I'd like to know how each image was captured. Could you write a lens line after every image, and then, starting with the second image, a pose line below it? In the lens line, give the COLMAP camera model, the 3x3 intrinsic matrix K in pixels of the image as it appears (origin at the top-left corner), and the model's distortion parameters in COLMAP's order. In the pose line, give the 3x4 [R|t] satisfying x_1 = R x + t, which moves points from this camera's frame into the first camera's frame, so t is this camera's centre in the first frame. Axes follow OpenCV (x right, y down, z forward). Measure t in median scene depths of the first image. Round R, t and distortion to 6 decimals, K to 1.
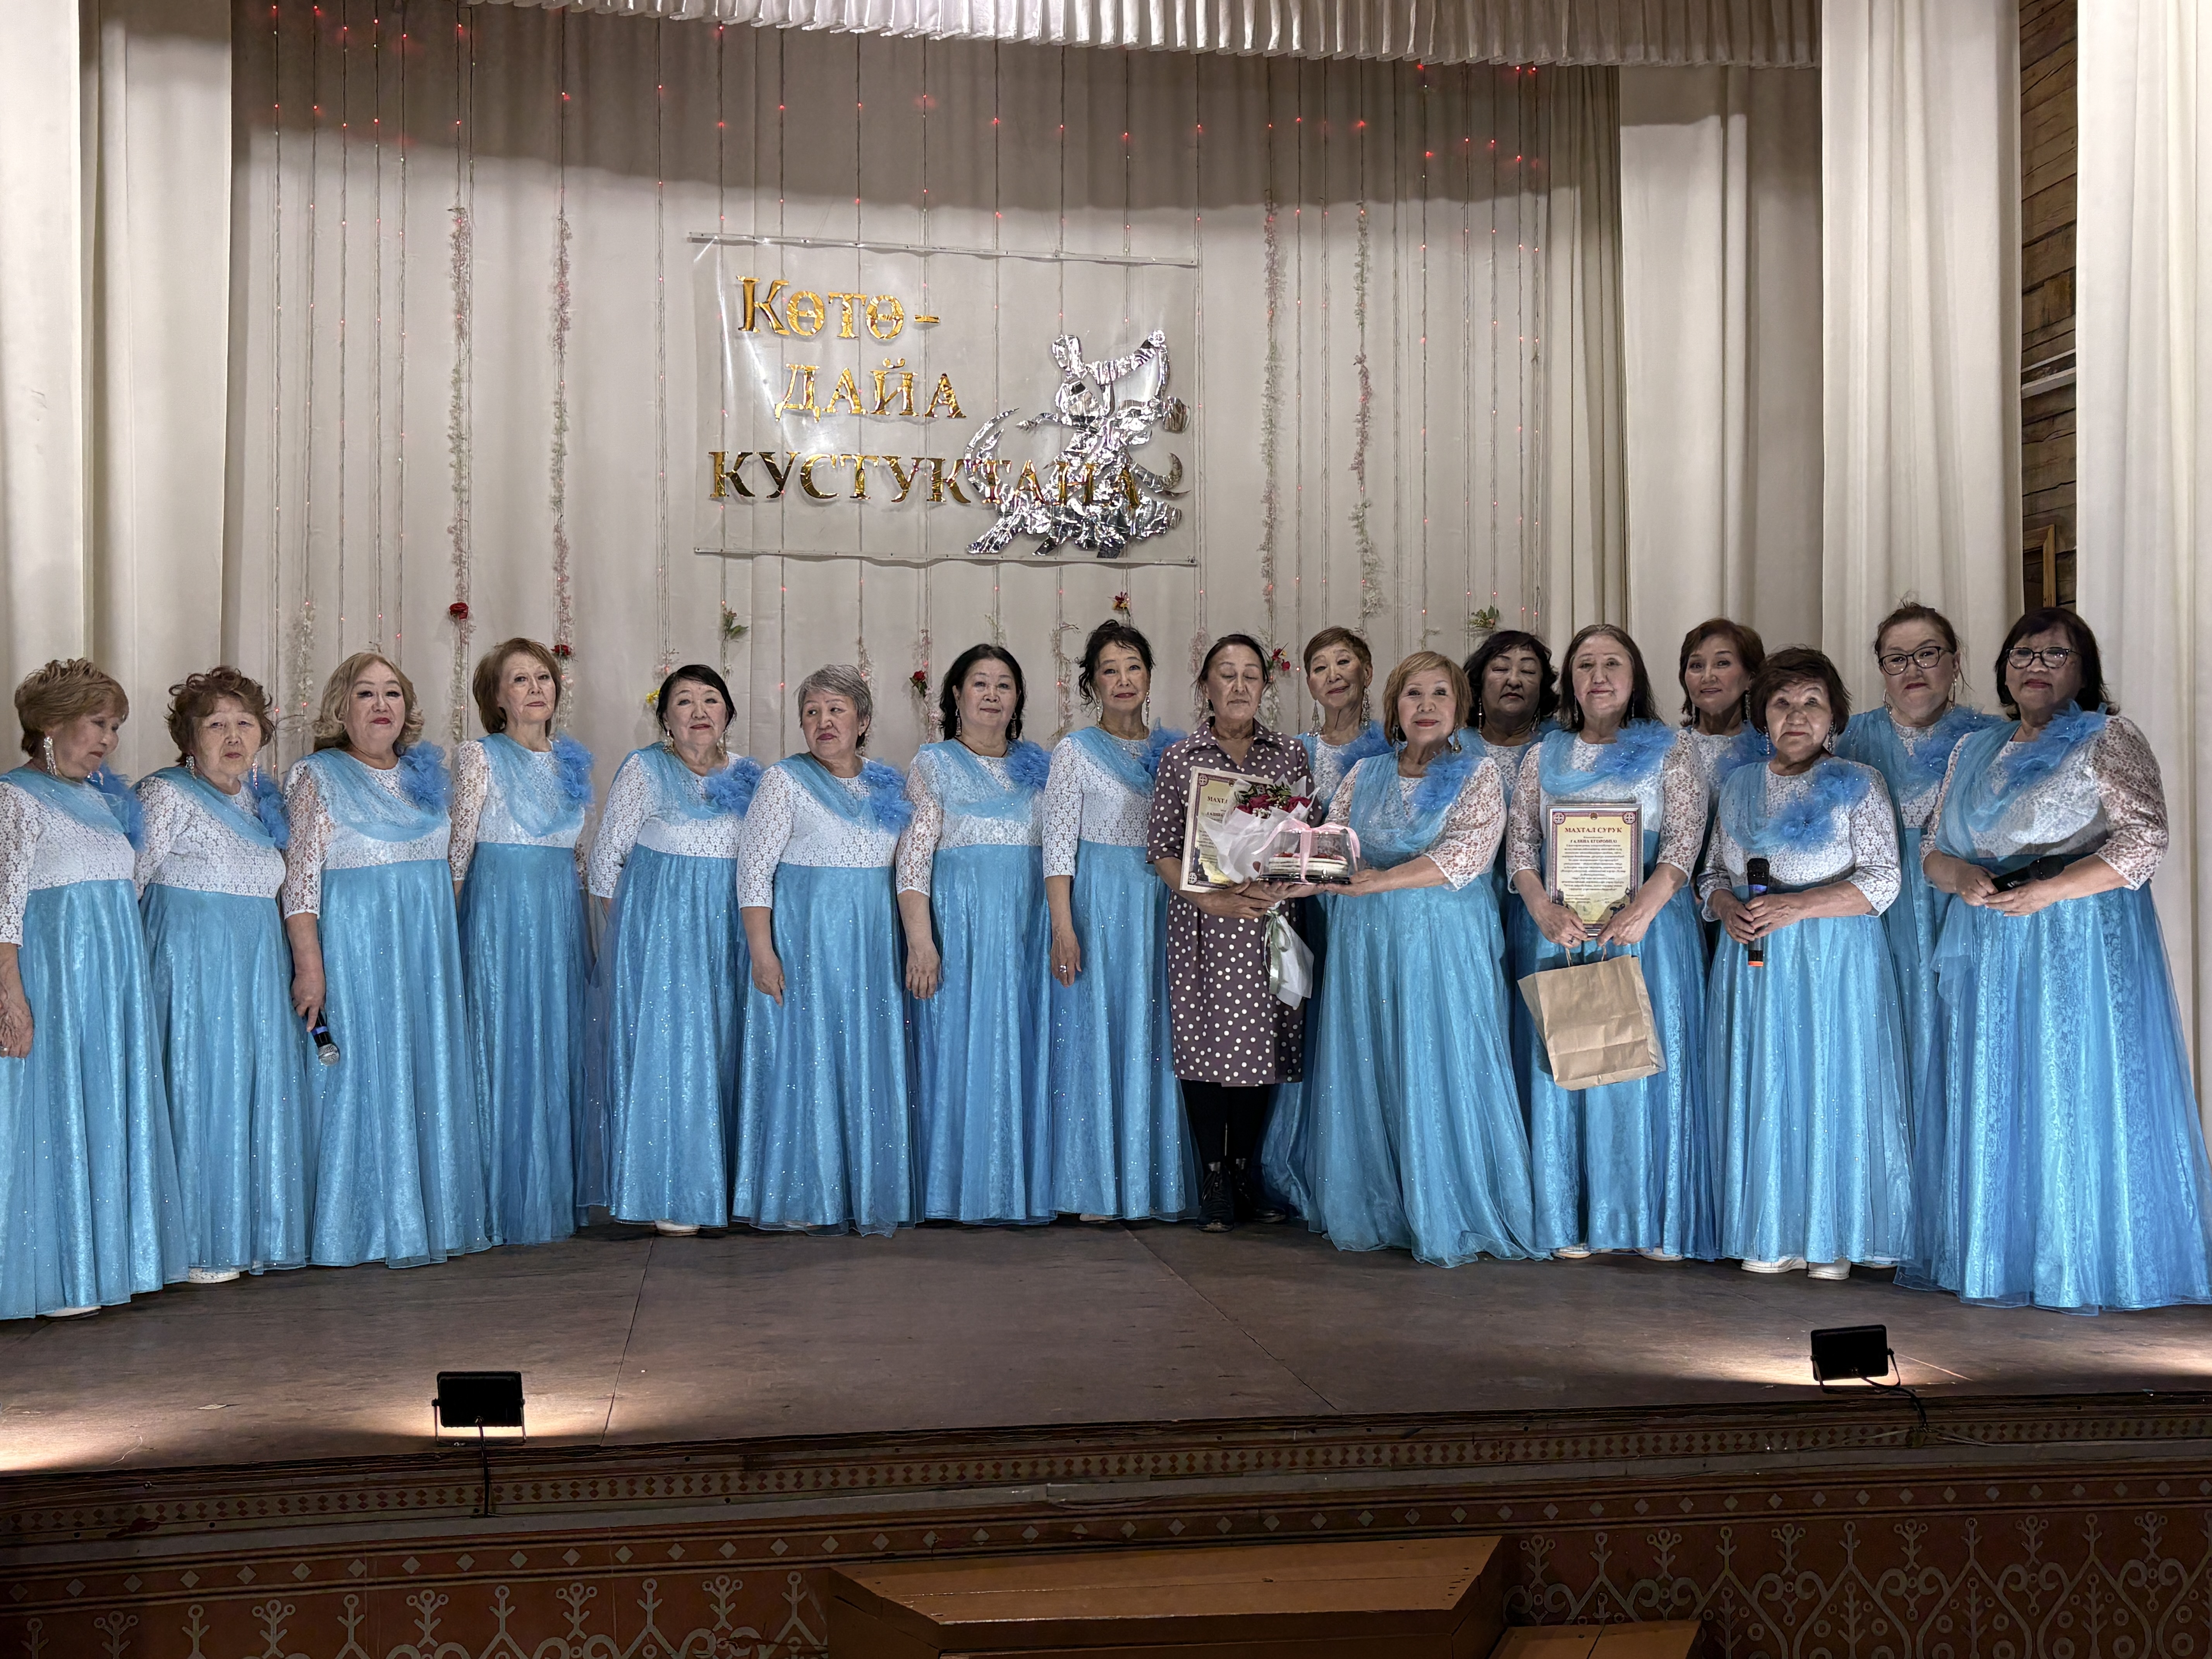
lens RADIAL K [[2069.8, 0, 1104.2], [0, 2069.8, 839.1], [0, 0, 1]] dist [0.024408, 0.000000]
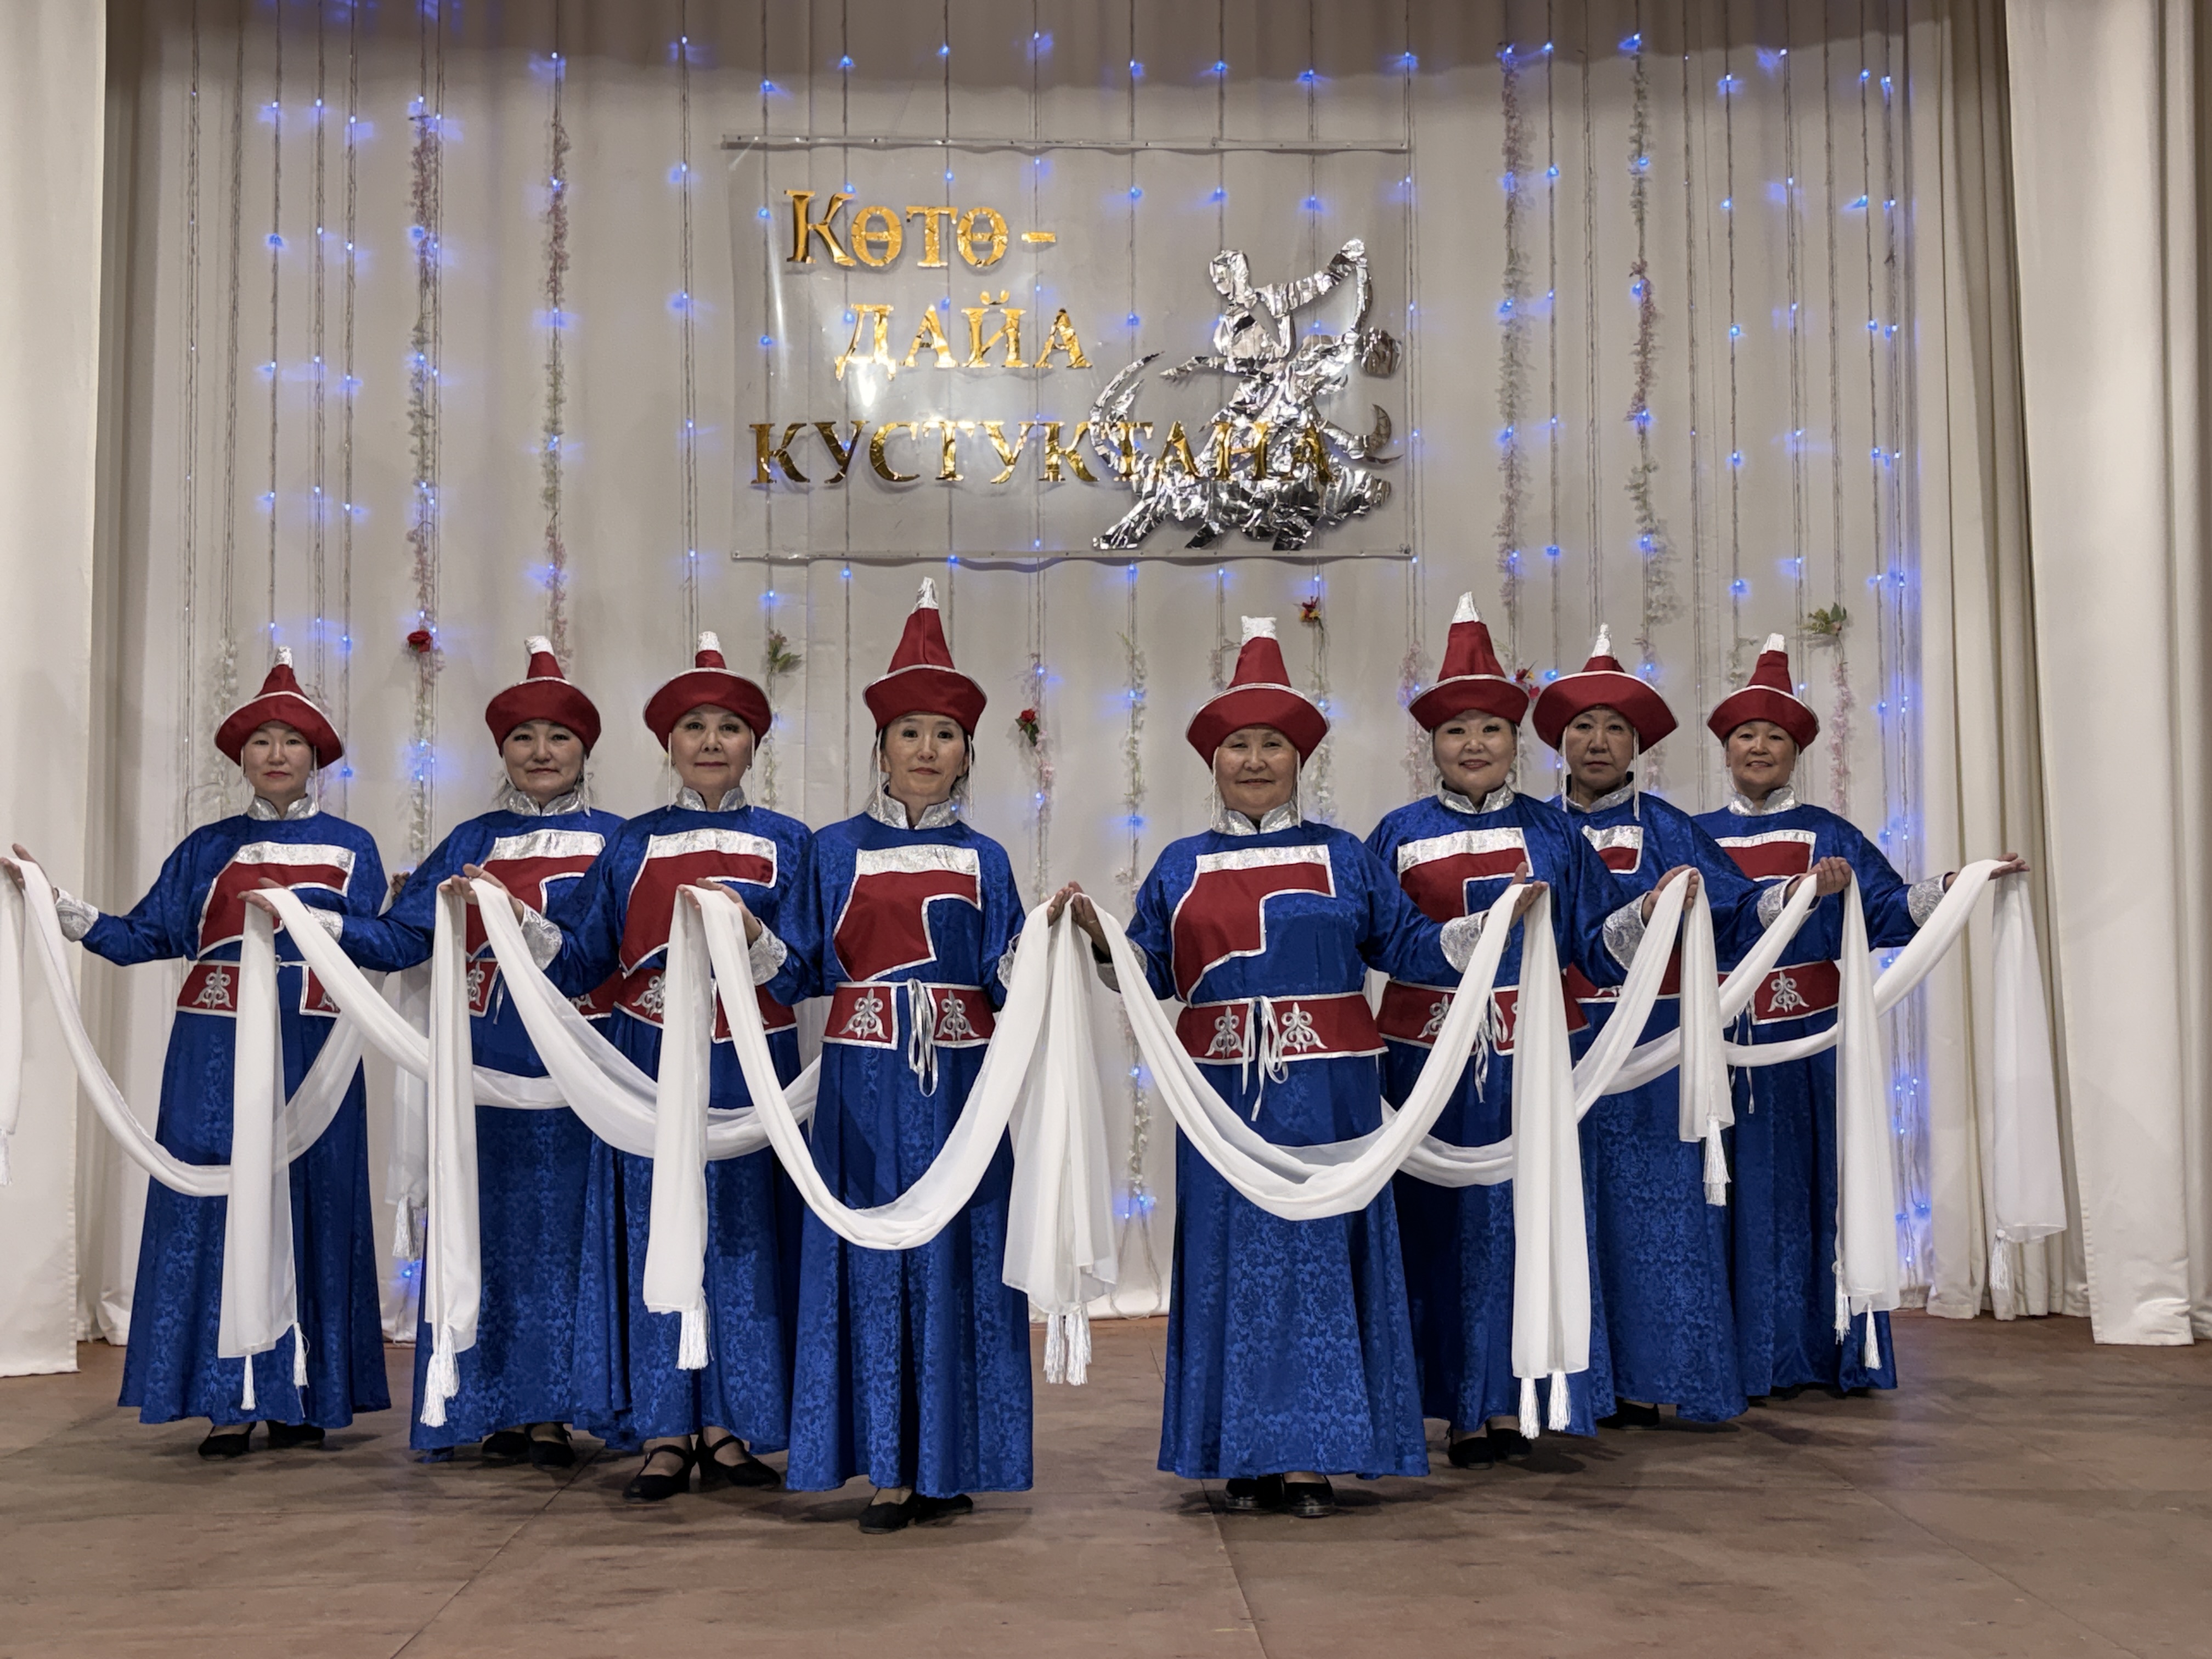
lens RADIAL K [[2323.9, 0, 1104.1], [0, 2323.9, 838.6], [0, 0, 1]] dist [0.007471, 0.000000]
pose [[0.991967, -0.012412, -0.125887, 0.039644], [0.008362, 0.999432, -0.032652, -0.008707], [0.126221, 0.031337, 0.991507, 0.186627]]
